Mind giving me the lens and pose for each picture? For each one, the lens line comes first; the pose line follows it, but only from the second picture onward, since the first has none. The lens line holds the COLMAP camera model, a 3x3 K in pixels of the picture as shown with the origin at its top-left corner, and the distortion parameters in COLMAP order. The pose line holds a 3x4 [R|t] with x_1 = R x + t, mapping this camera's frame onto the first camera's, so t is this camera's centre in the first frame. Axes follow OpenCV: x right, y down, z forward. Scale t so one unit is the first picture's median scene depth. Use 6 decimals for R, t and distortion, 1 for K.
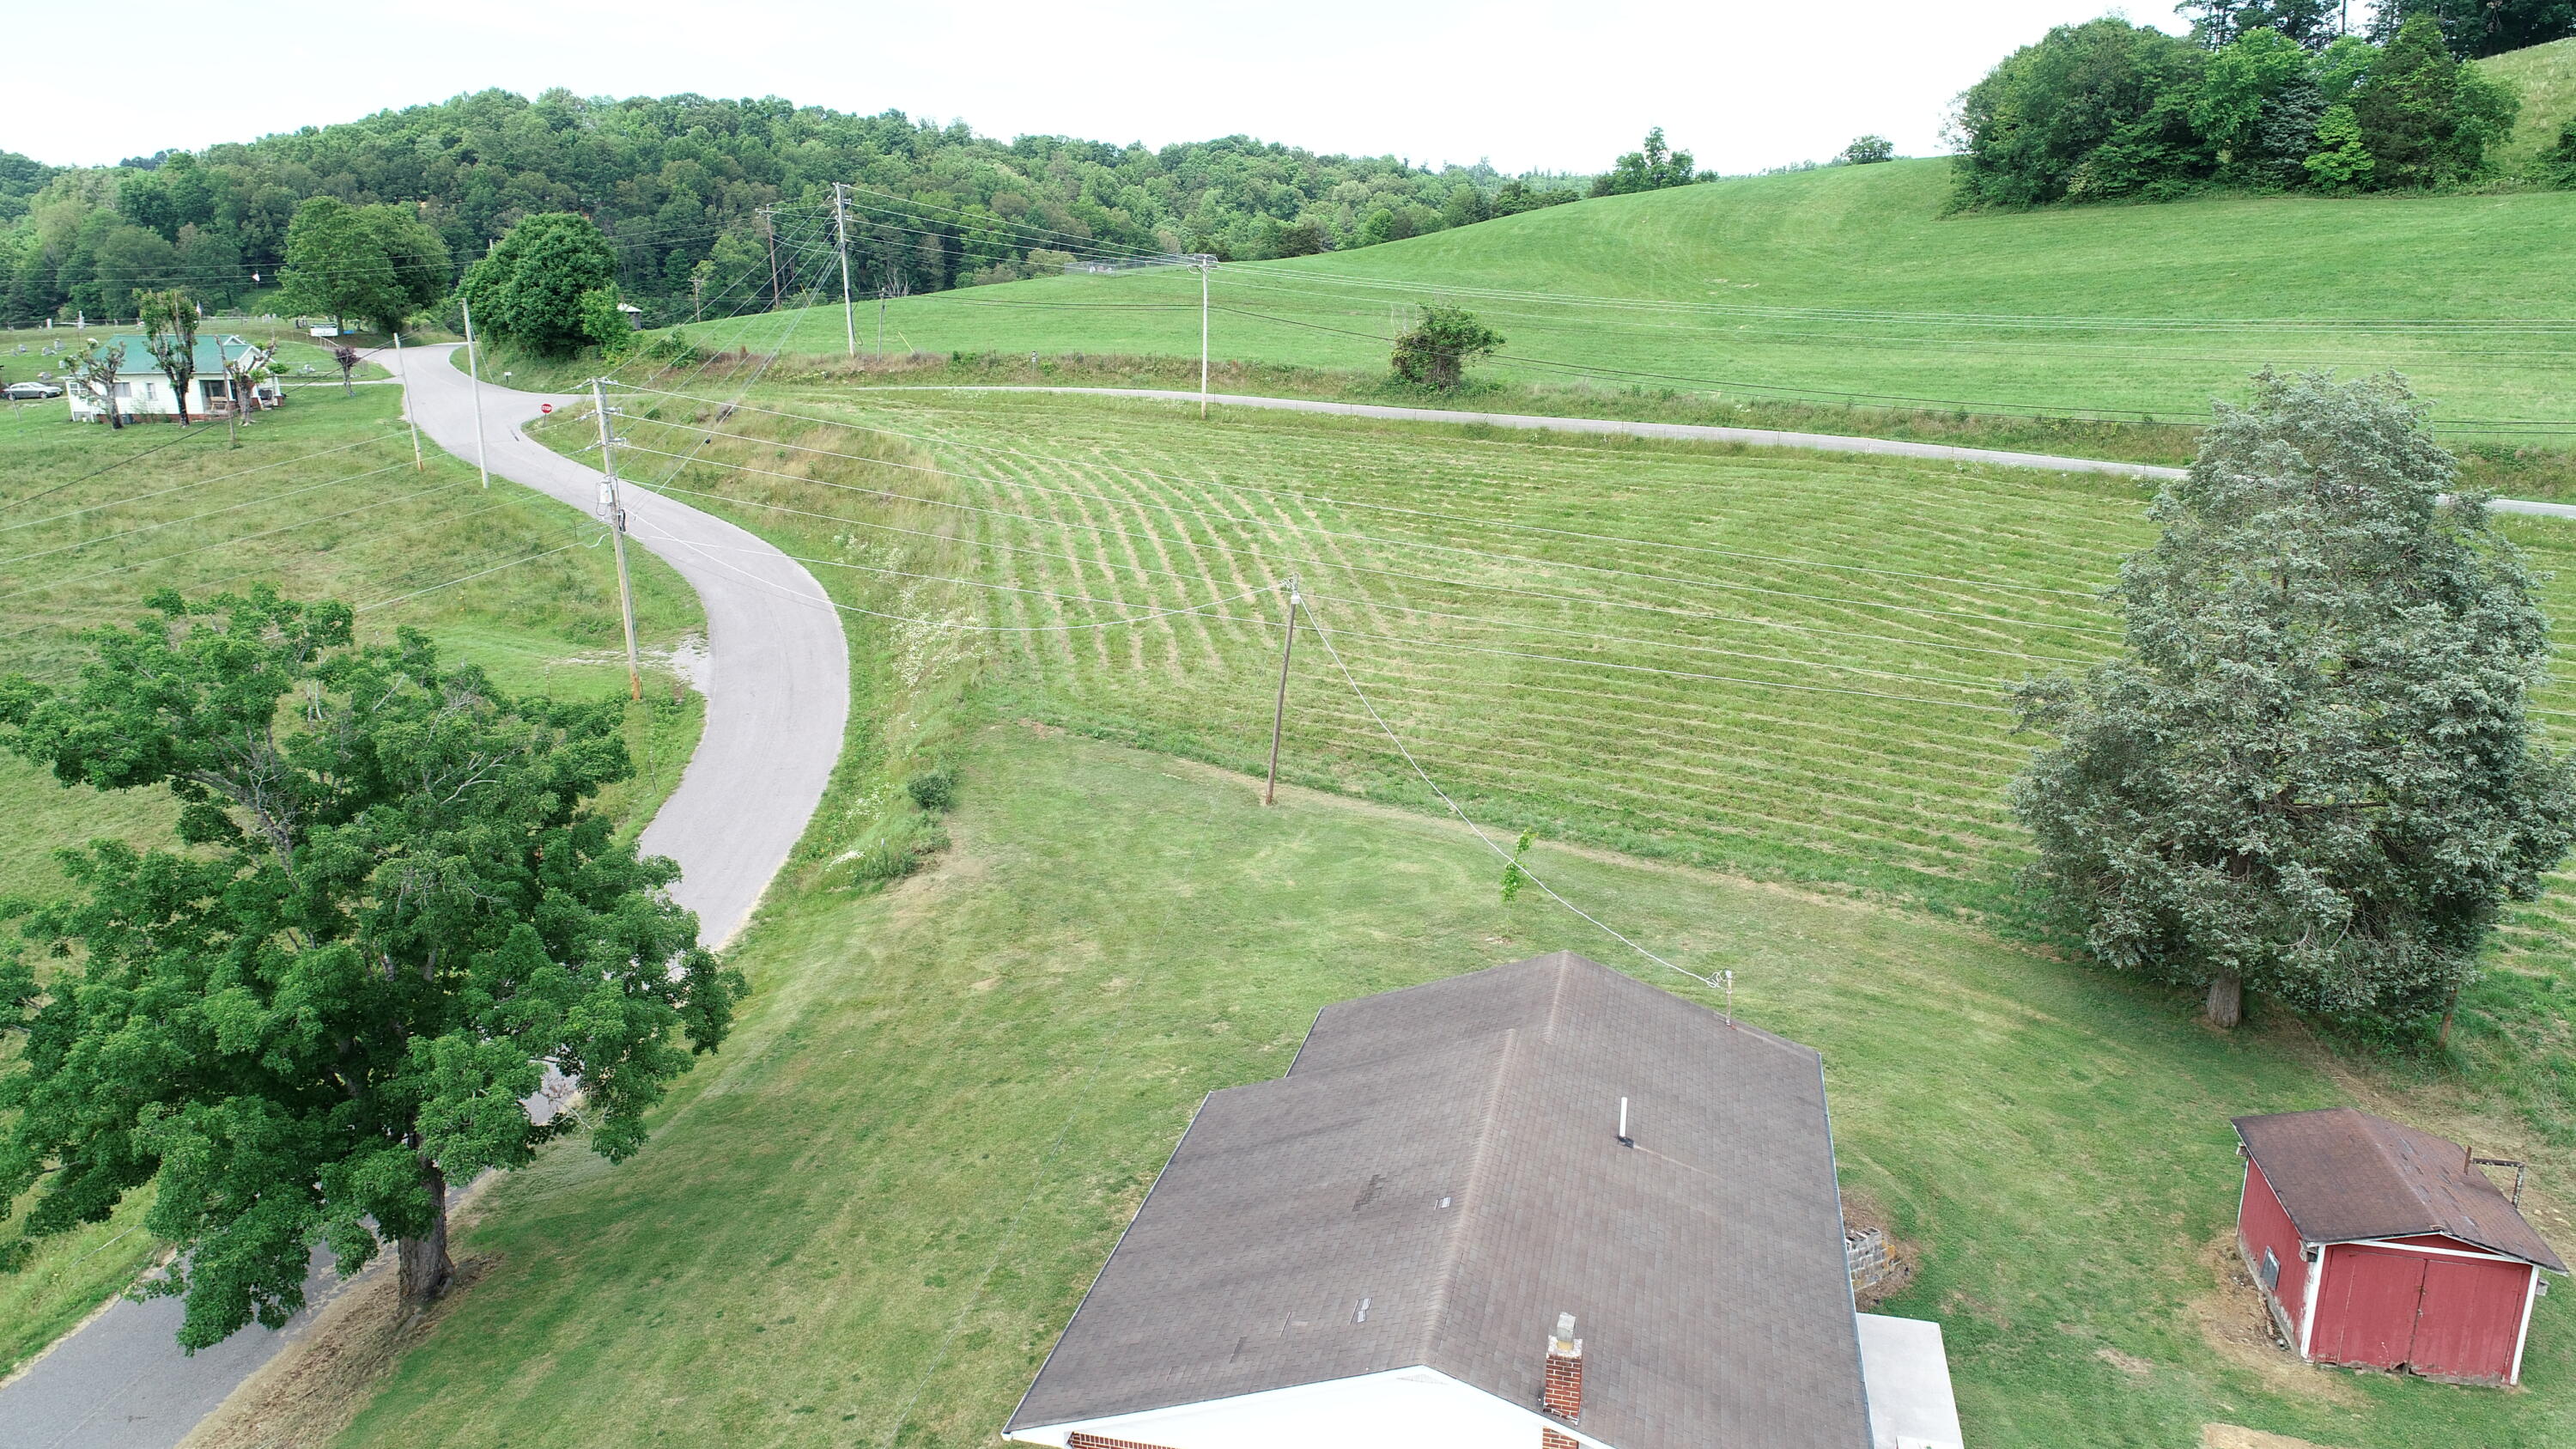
lens RADIAL K [[1718.9, 0, 1284.9], [0, 1718.9, 725.9], [0, 0, 1]] dist [-0.004605, 0.001082]
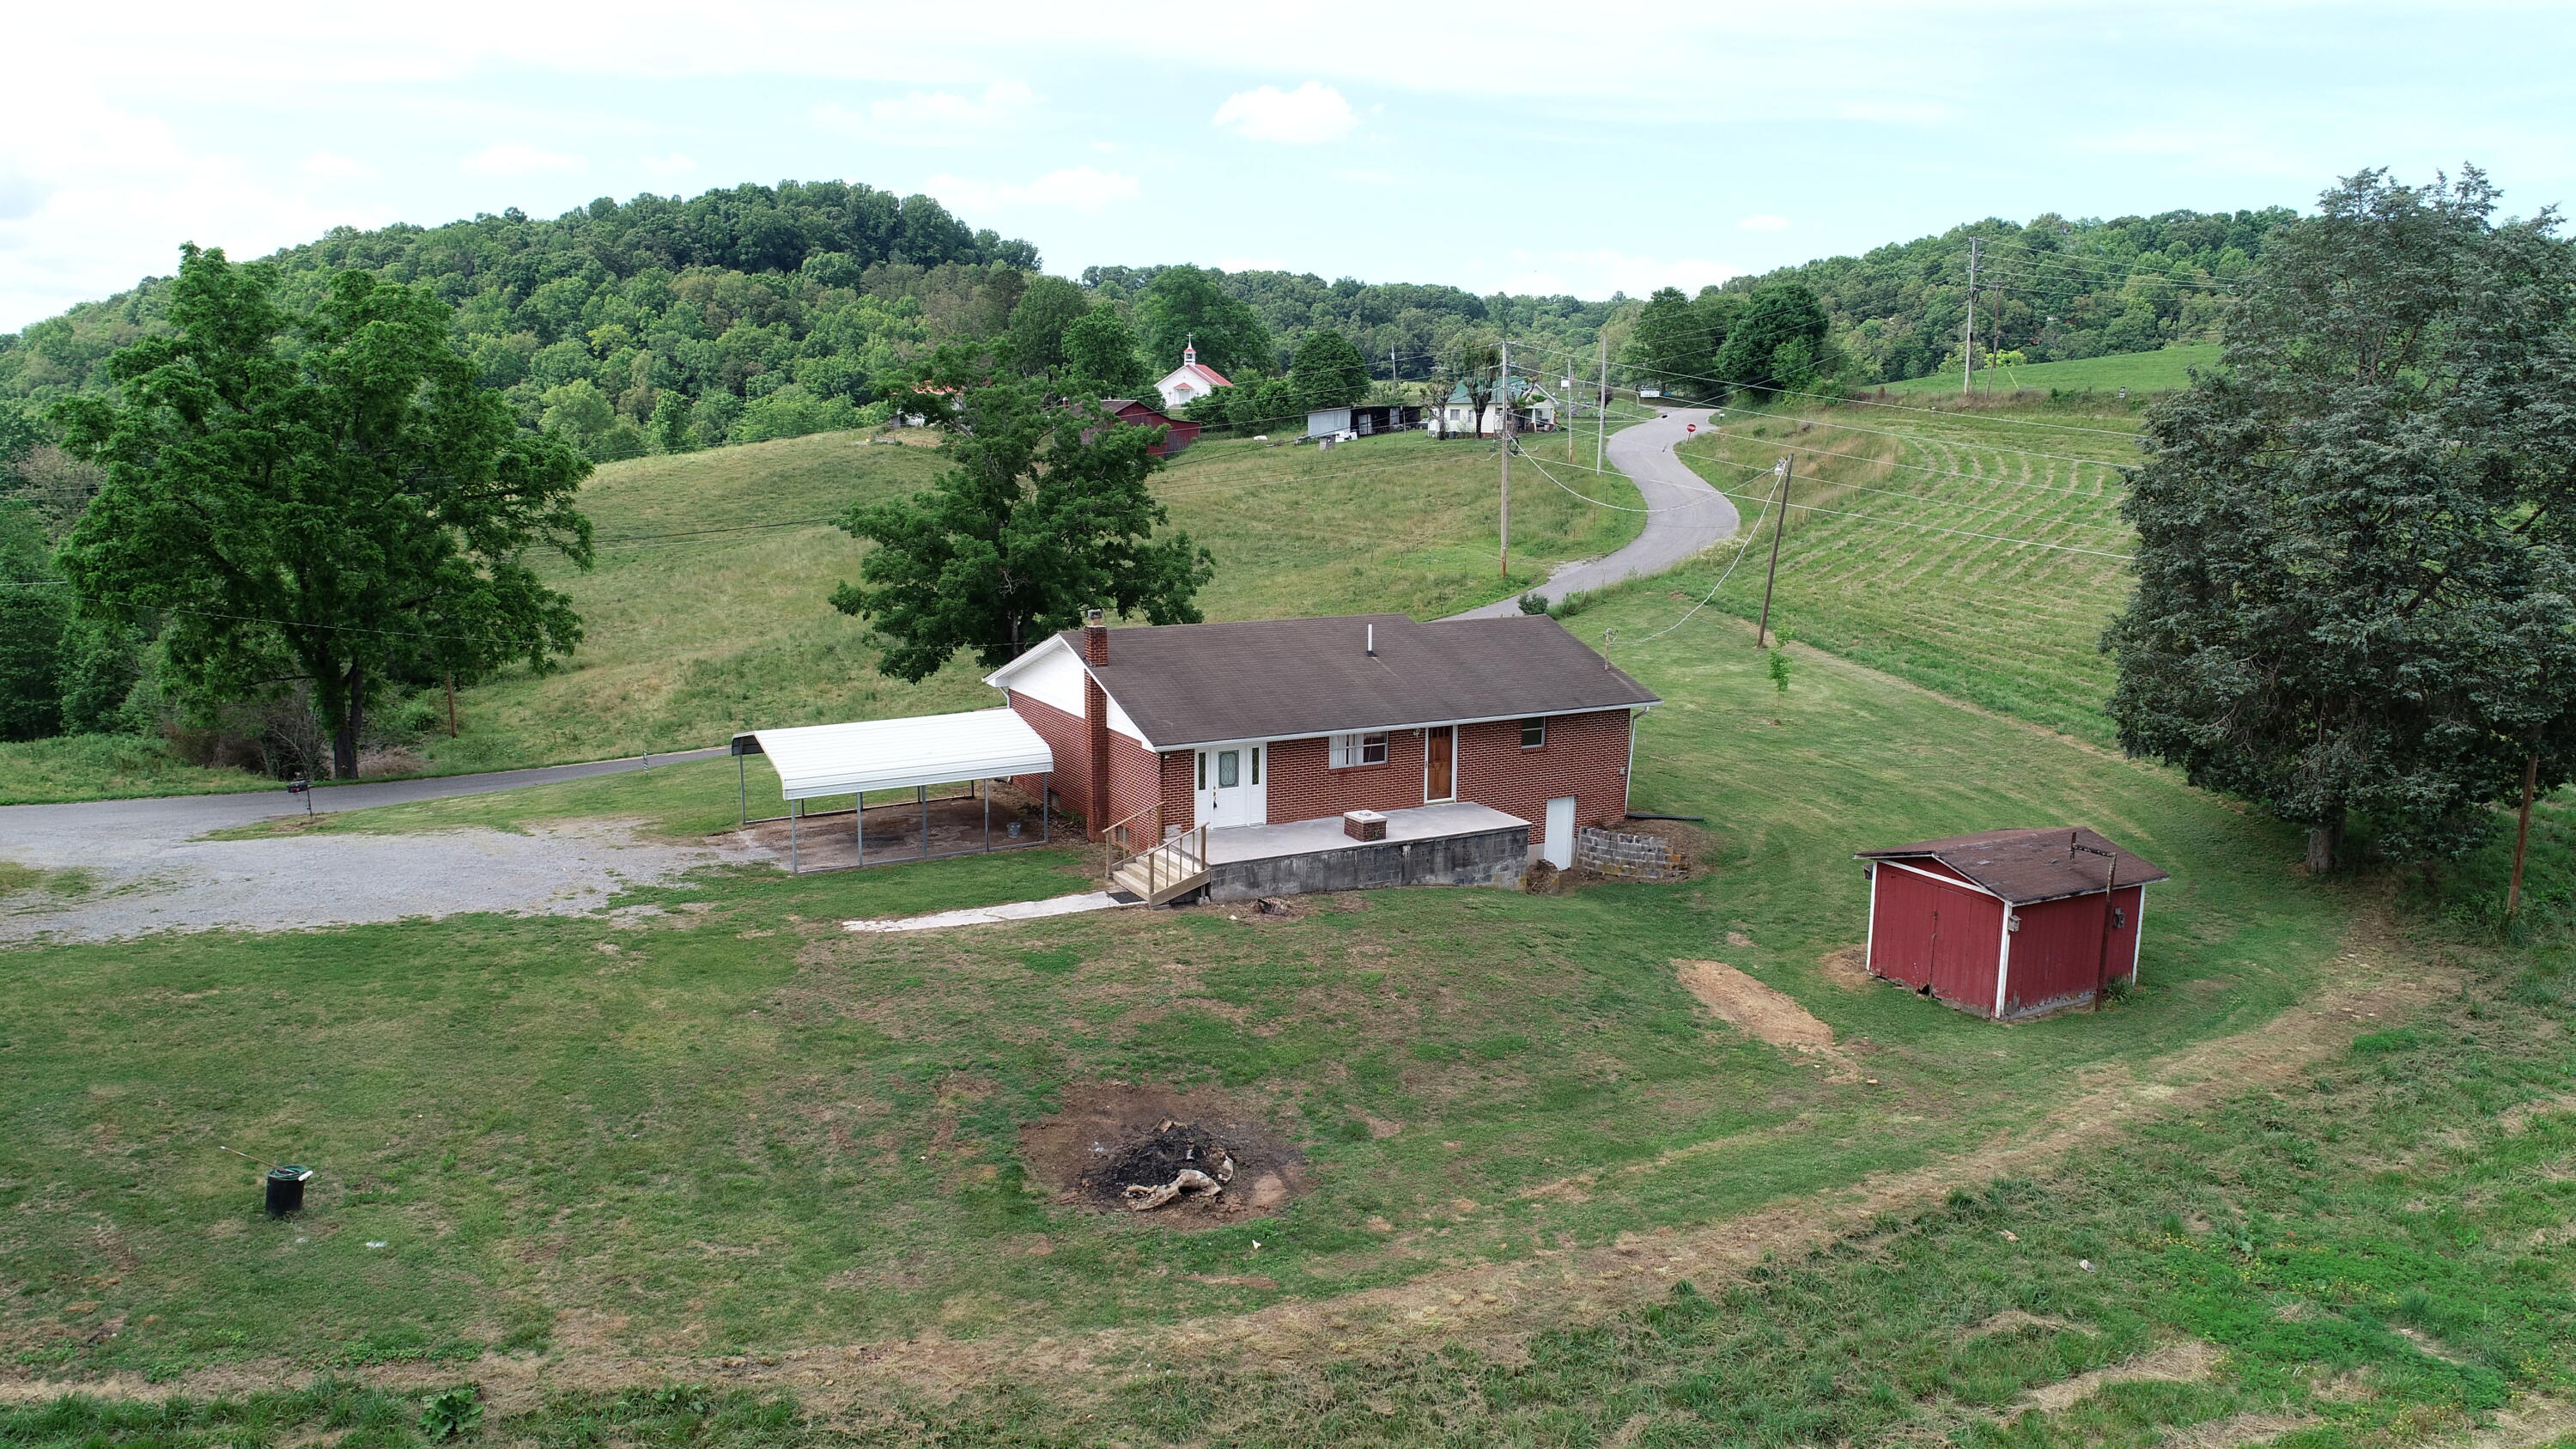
lens RADIAL K [[1718.9, 0, 1291.6], [0, 1718.9, 727.2], [0, 0, 1]] dist [-0.004605, 0.001082]
pose [[0.678434, 0.144510, -0.720309, 0.355316], [-0.197884, 0.980172, 0.010264, 0.084069], [0.707509, 0.135574, 0.693578, -0.033859]]
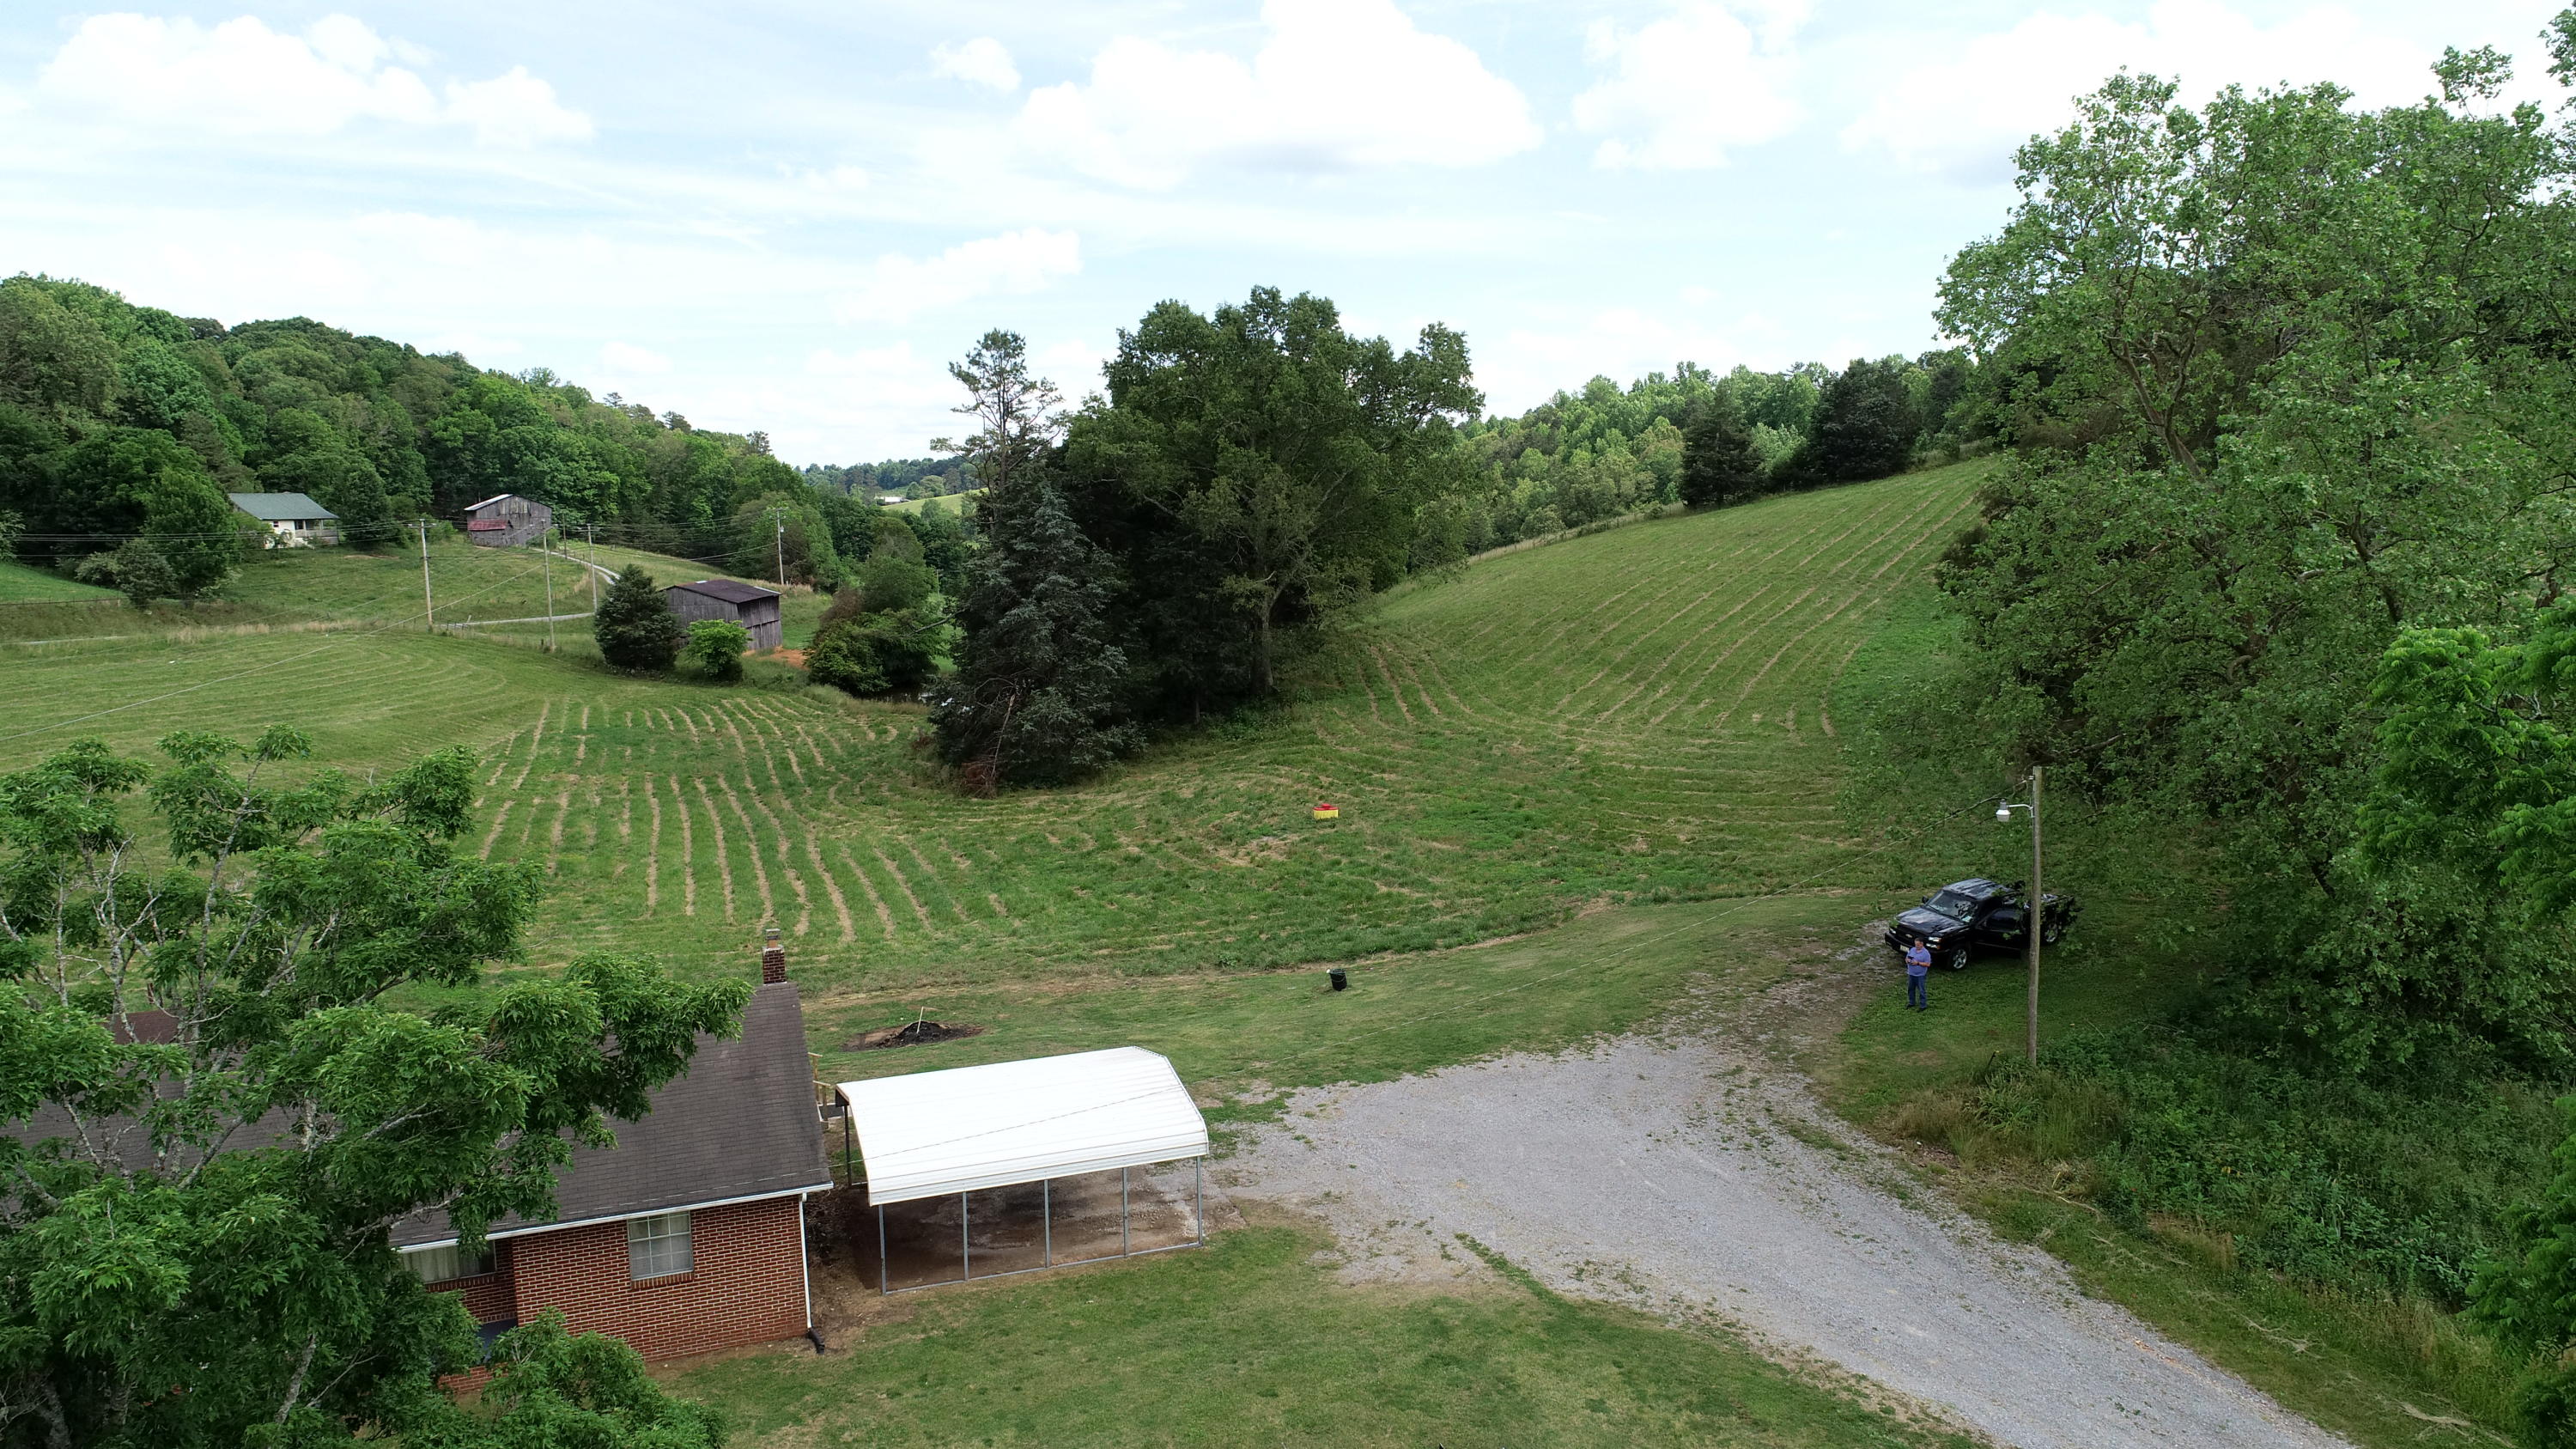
lens RADIAL K [[1718.9, 0, 1277.1], [0, 1718.9, 732.4], [0, 0, 1]] dist [-0.004605, 0.001082]
pose [[-0.555205, -0.099704, 0.825716, -0.298739], [0.230586, 0.935419, 0.267995, -0.033835], [-0.799110, 0.339191, -0.496359, 0.281738]]
